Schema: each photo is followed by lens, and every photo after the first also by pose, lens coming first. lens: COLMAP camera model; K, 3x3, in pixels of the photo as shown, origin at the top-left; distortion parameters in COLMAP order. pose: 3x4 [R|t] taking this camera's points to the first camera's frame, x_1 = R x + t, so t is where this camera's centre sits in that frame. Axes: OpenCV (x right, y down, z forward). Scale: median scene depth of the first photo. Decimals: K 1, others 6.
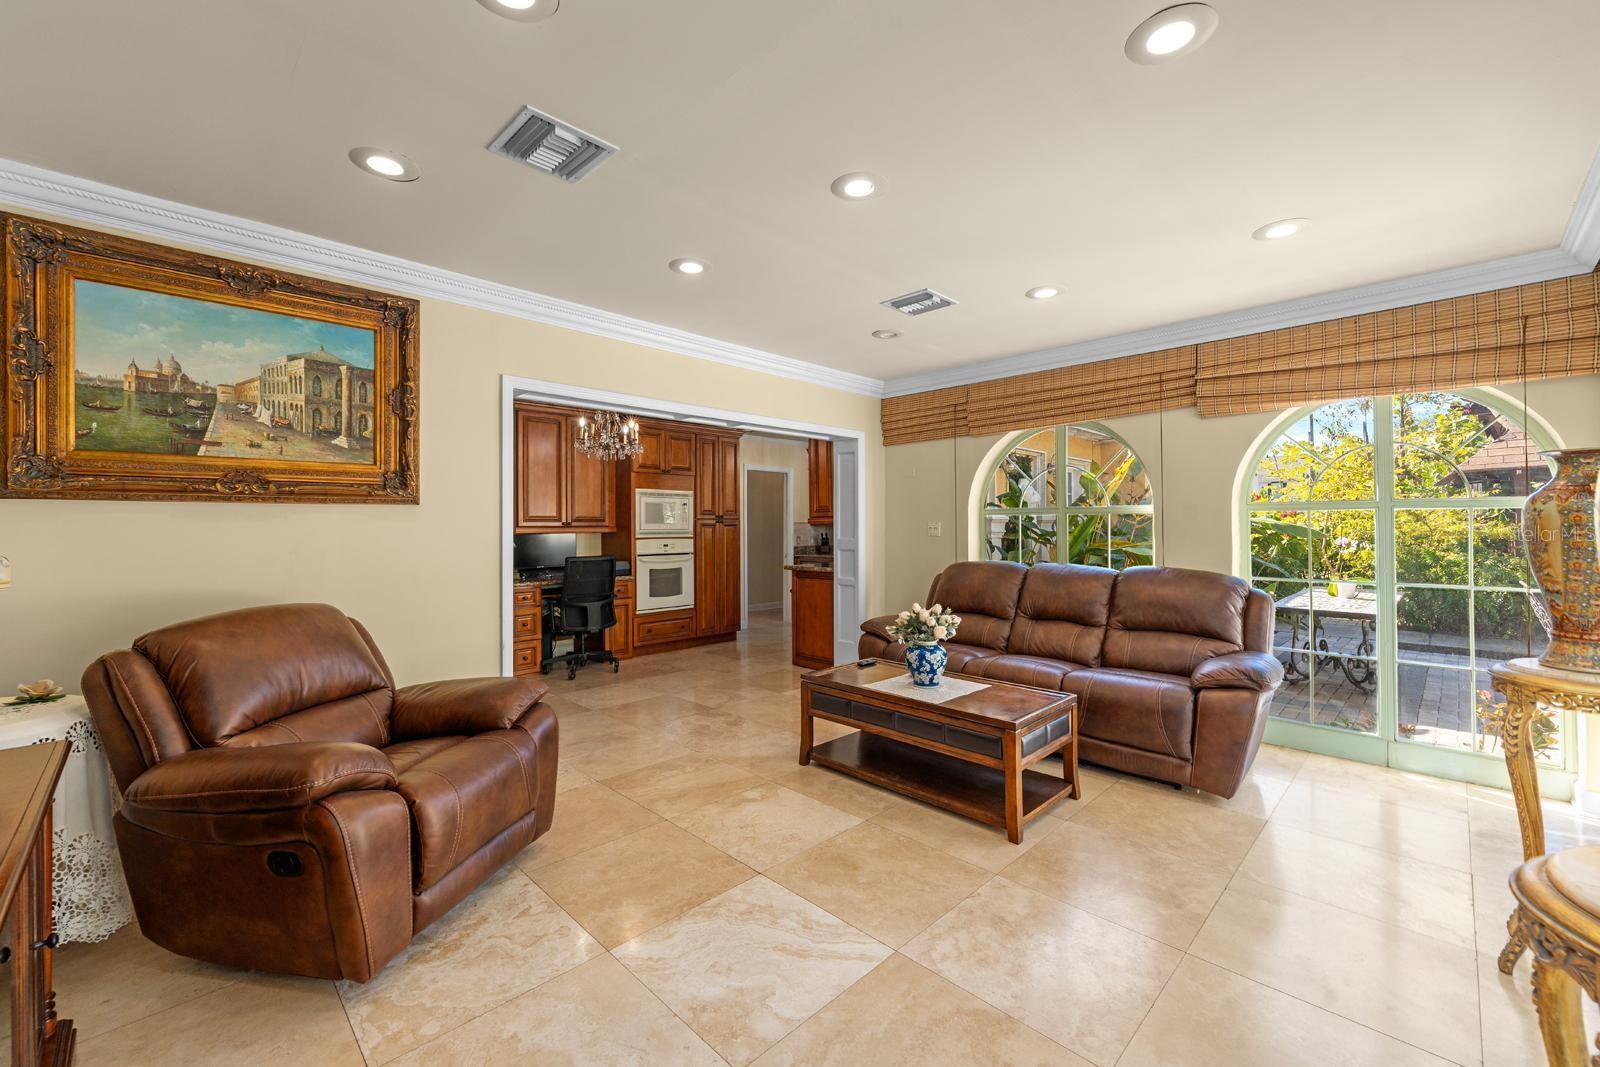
lens RADIAL K [[645.5, 0, 805.5], [0, 645.5, 523.1], [0, 0, 1]] dist [-0.000371, -0.000689]
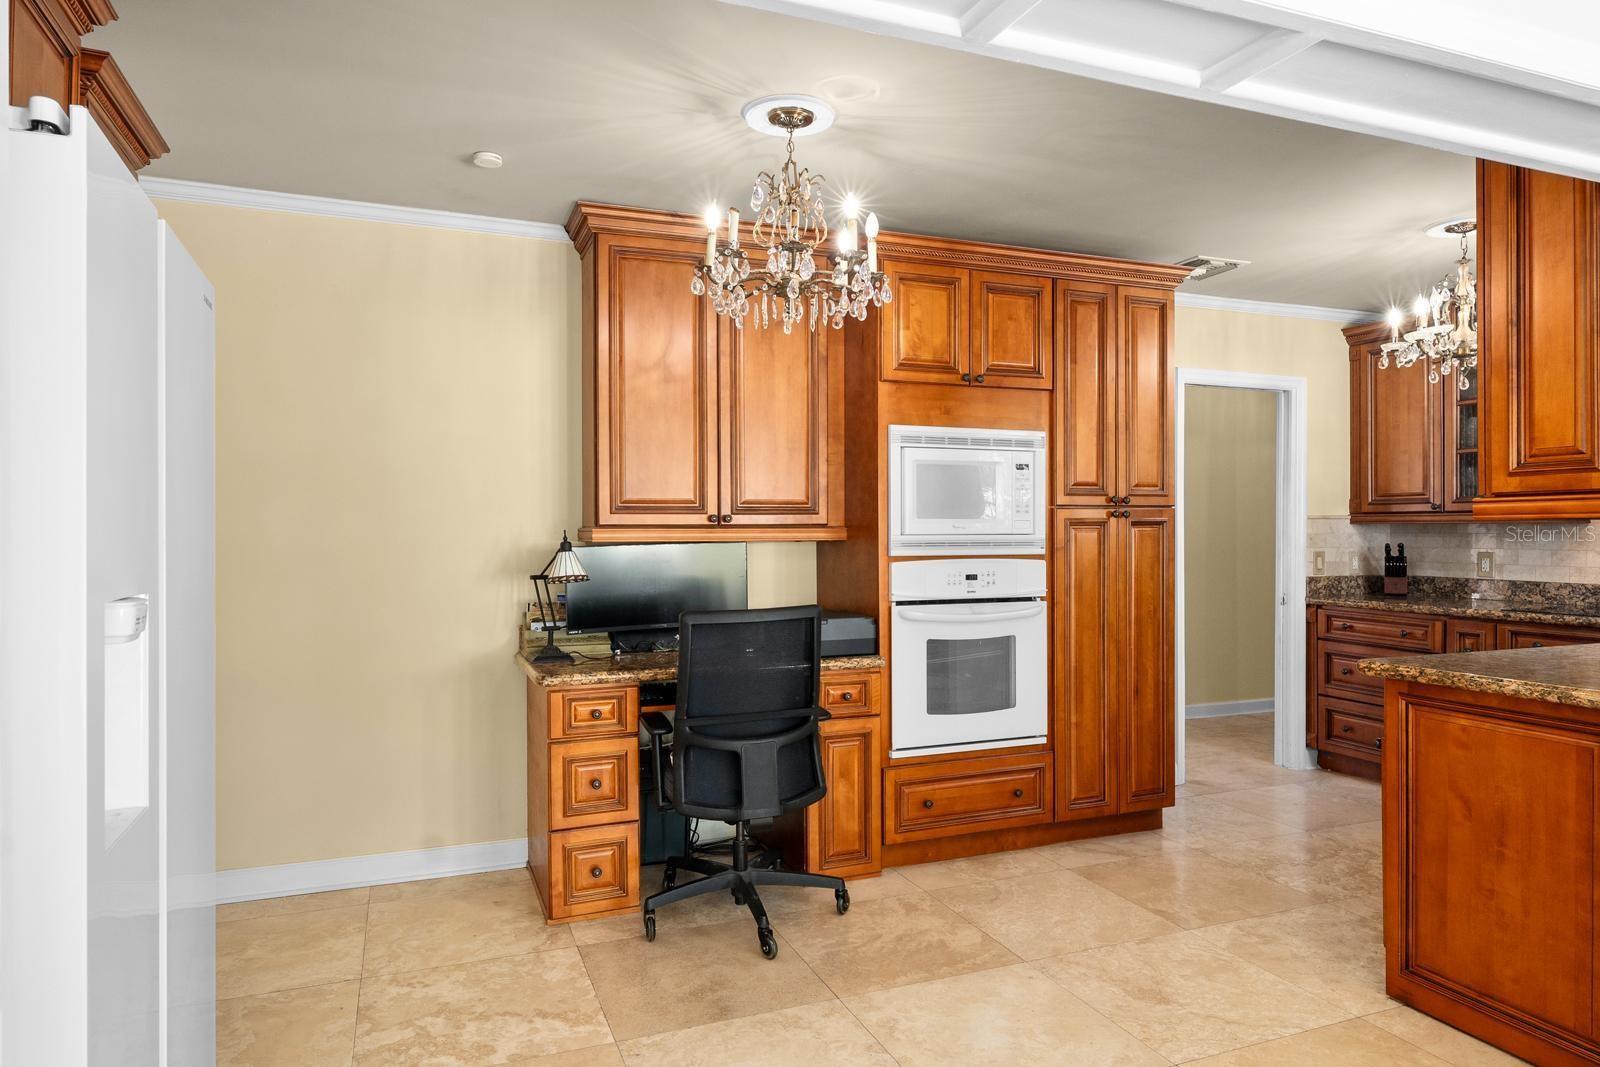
lens RADIAL K [[982.1, 0, 794.1], [0, 982.1, 529.1], [0, 0, 1]] dist [-0.006254, 0.002036]
pose [[0.910118, 0.005326, -0.414315, -0.074134], [-0.000851, 0.999939, 0.010984, 0.000659], [0.414348, -0.009644, 0.910067, 0.440082]]
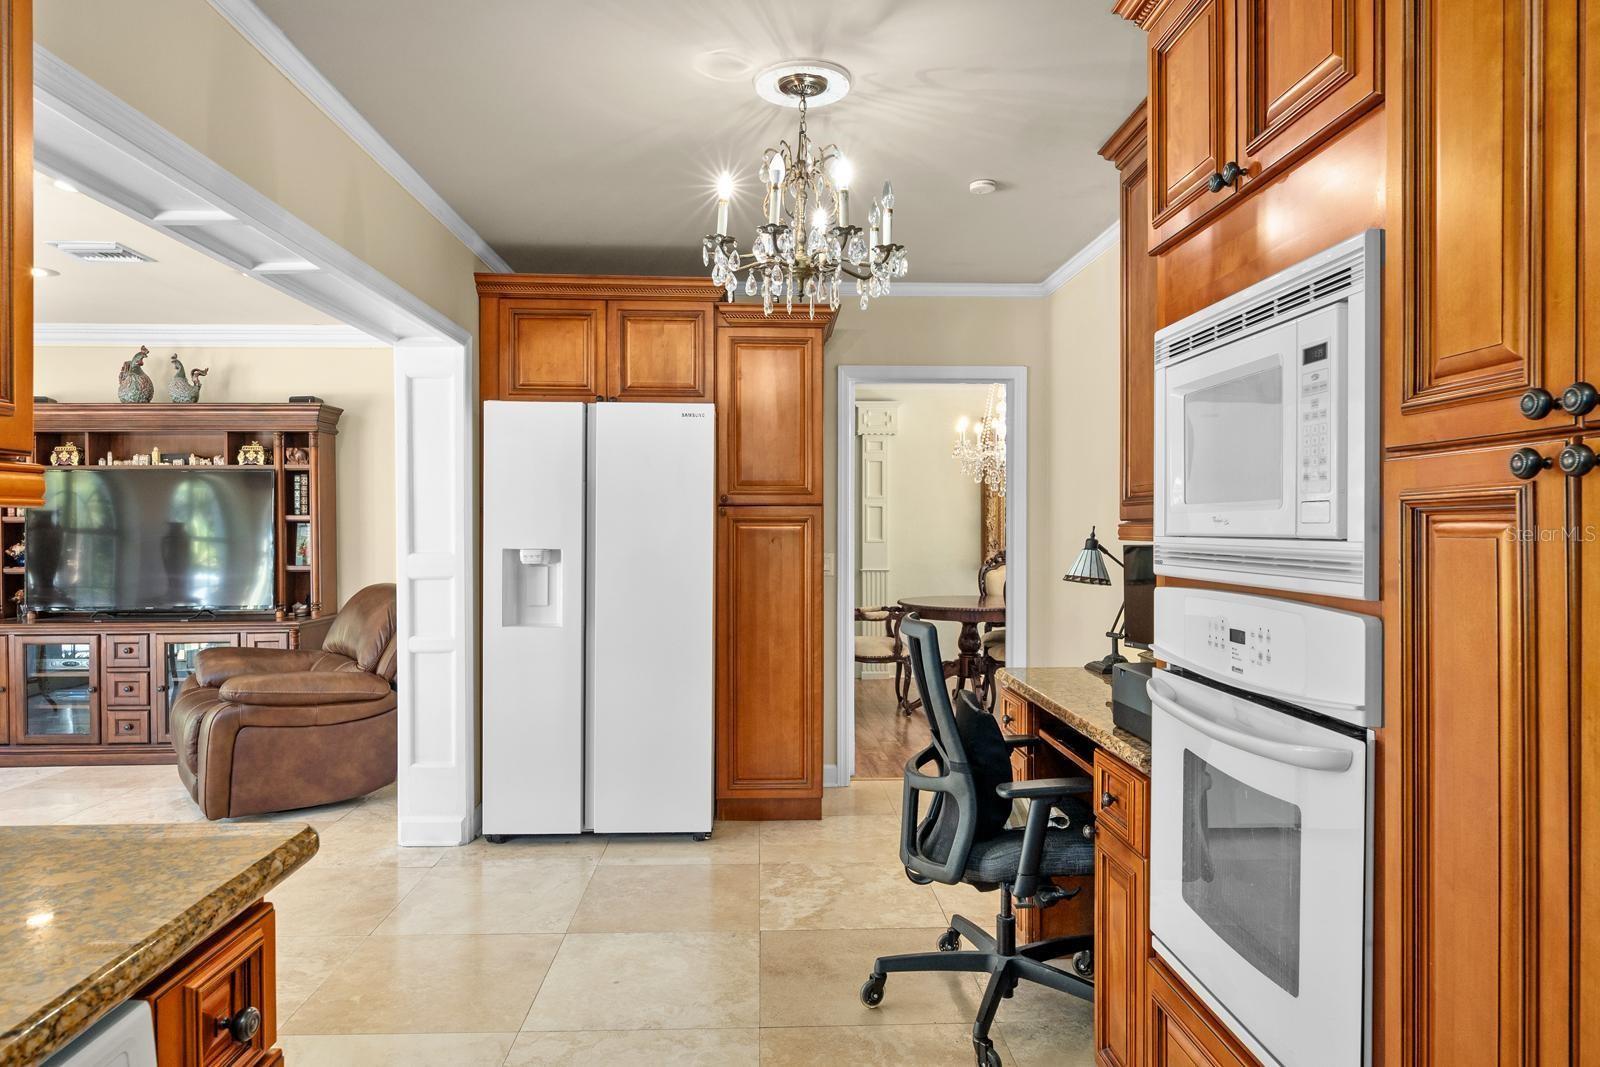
lens RADIAL K [[982.1, 0, 801.8], [0, 982.1, 539.0], [0, 0, 1]] dist [-0.006254, 0.002036]
pose [[-0.684366, 0.016836, -0.728945, 0.036414], [0.012369, 0.999858, 0.011480, 0.006191], [0.729034, -0.001160, -0.684476, 1.080431]]
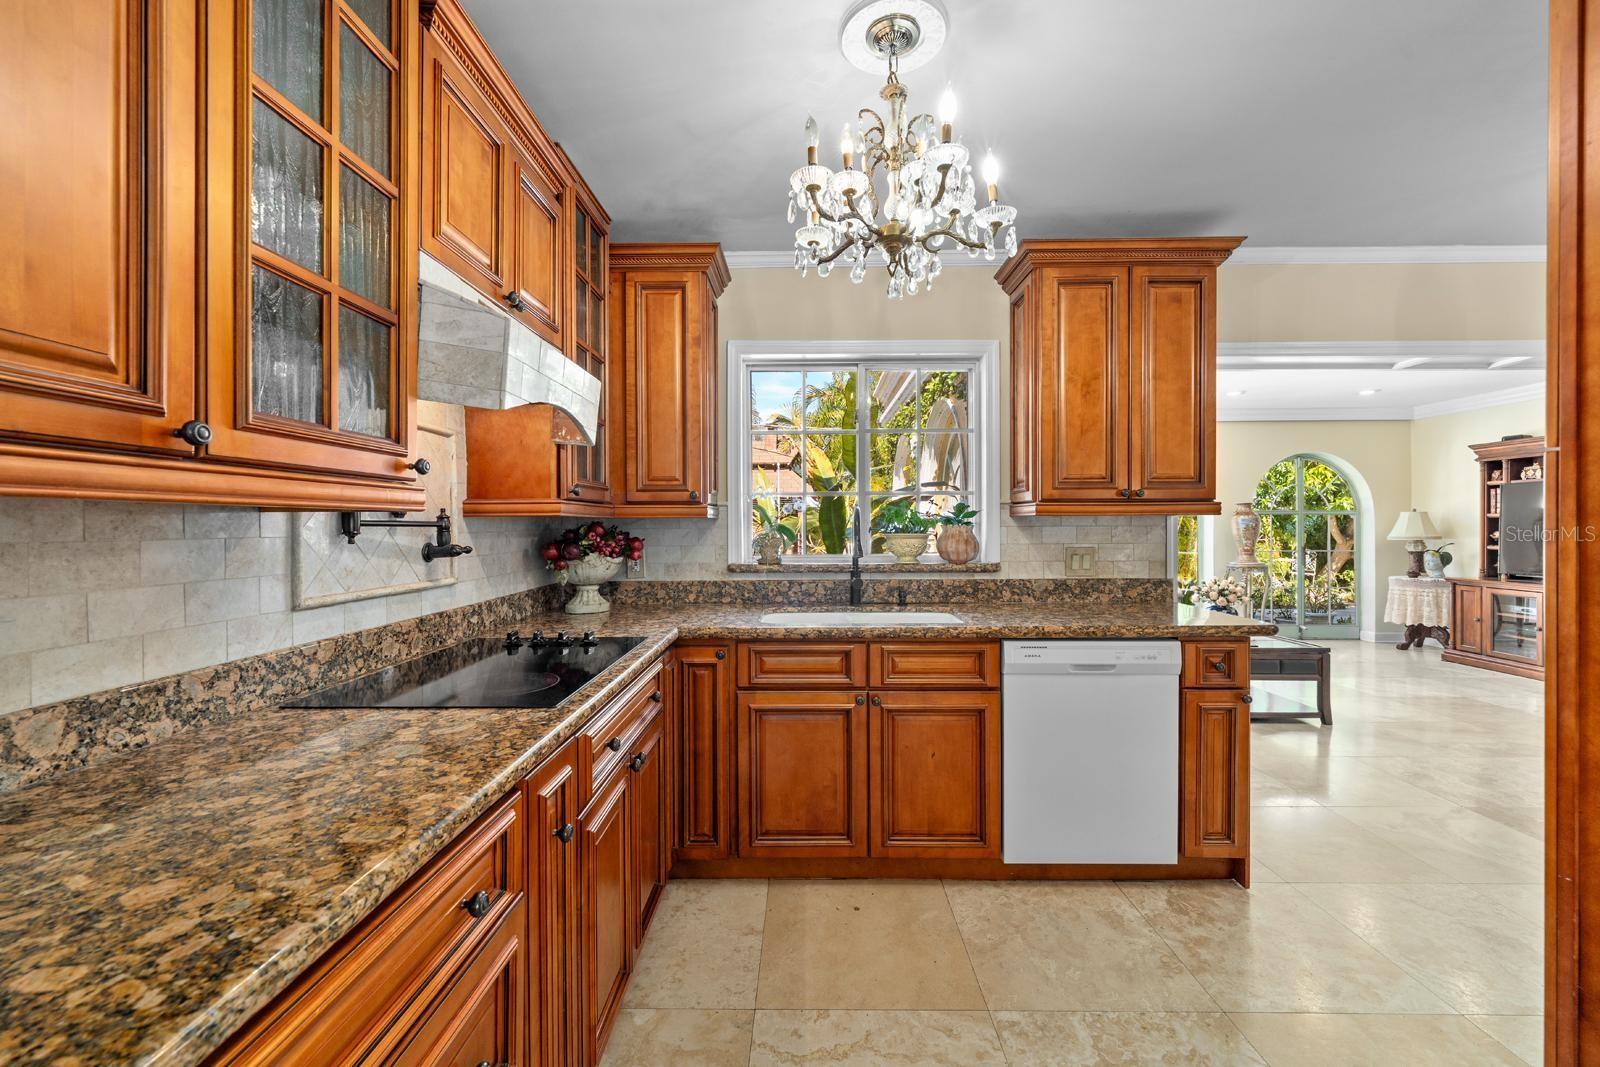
lens RADIAL K [[645.5, 0, 800.2], [0, 645.5, 527.5], [0, 0, 1]] dist [-0.000371, -0.000689]
pose [[-0.685624, 0.005573, 0.727934, -0.102859], [0.002405, 0.999983, -0.005390, 0.009596], [-0.727952, -0.001944, -0.685626, 1.300109]]
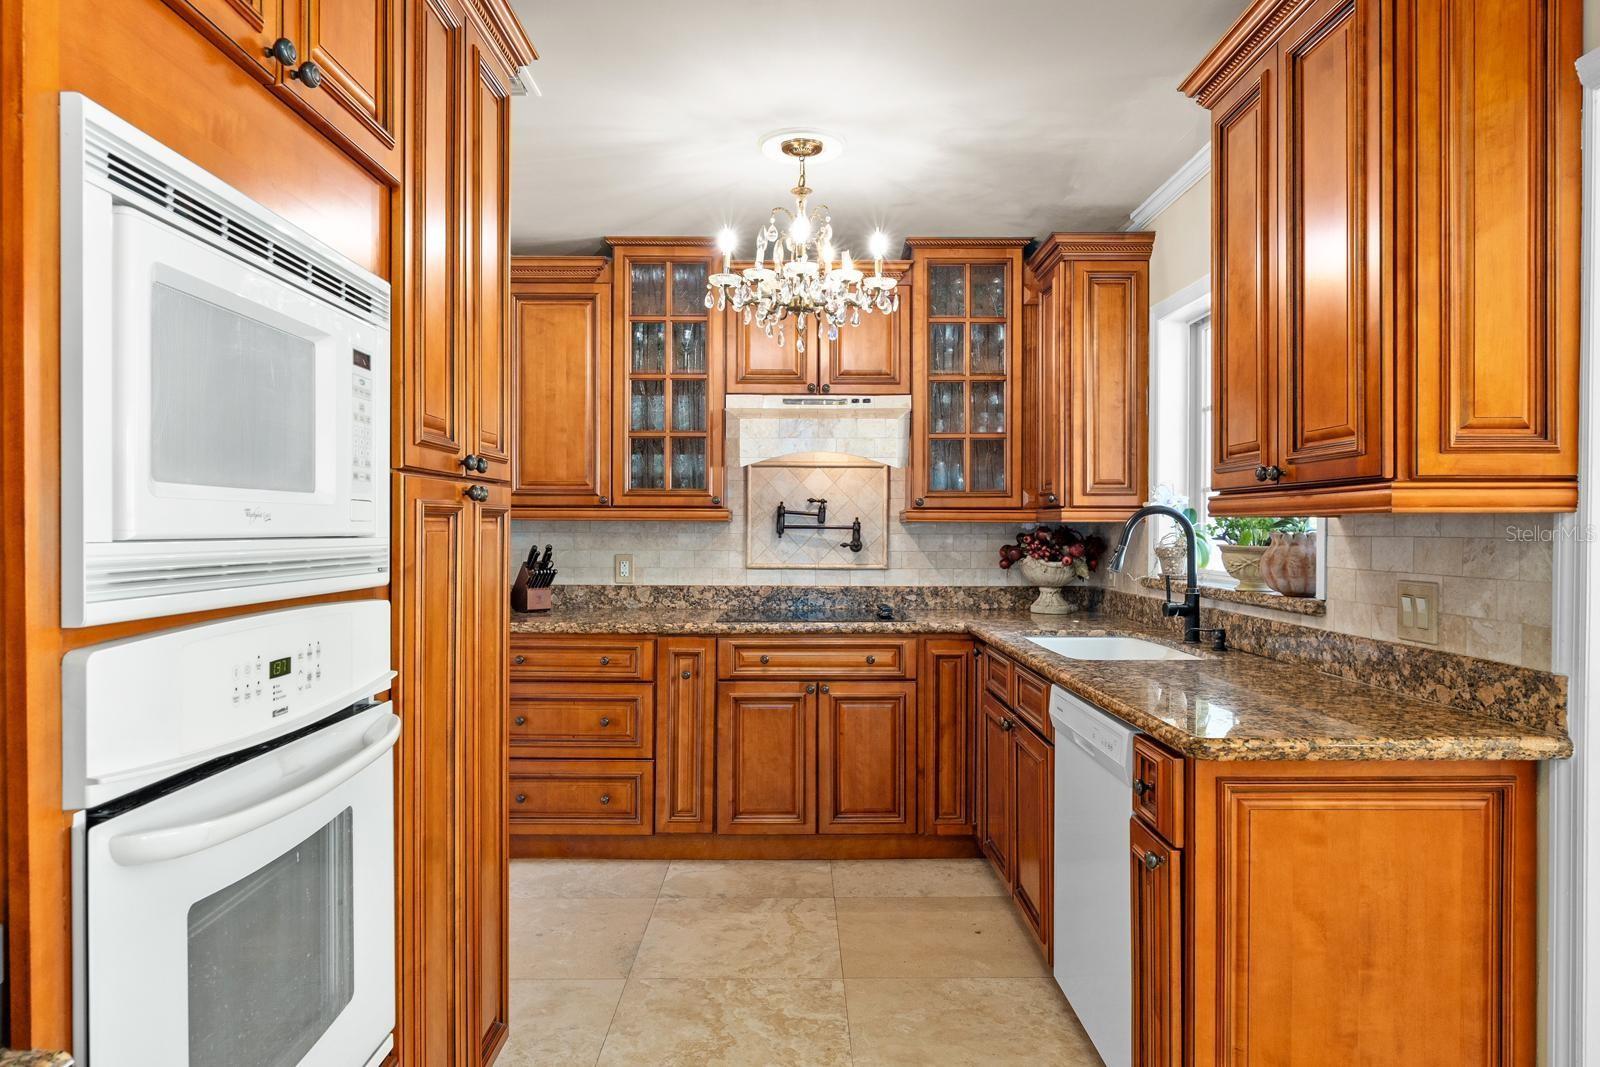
lens RADIAL K [[982.1, 0, 797.4], [0, 982.1, 534.5], [0, 0, 1]] dist [-0.006254, 0.002036]
pose [[0.715540, 0.005053, 0.698554, -0.273586], [-0.014267, 0.999871, 0.007381, 0.006546], [-0.698426, -0.015248, 0.715520, 0.792738]]
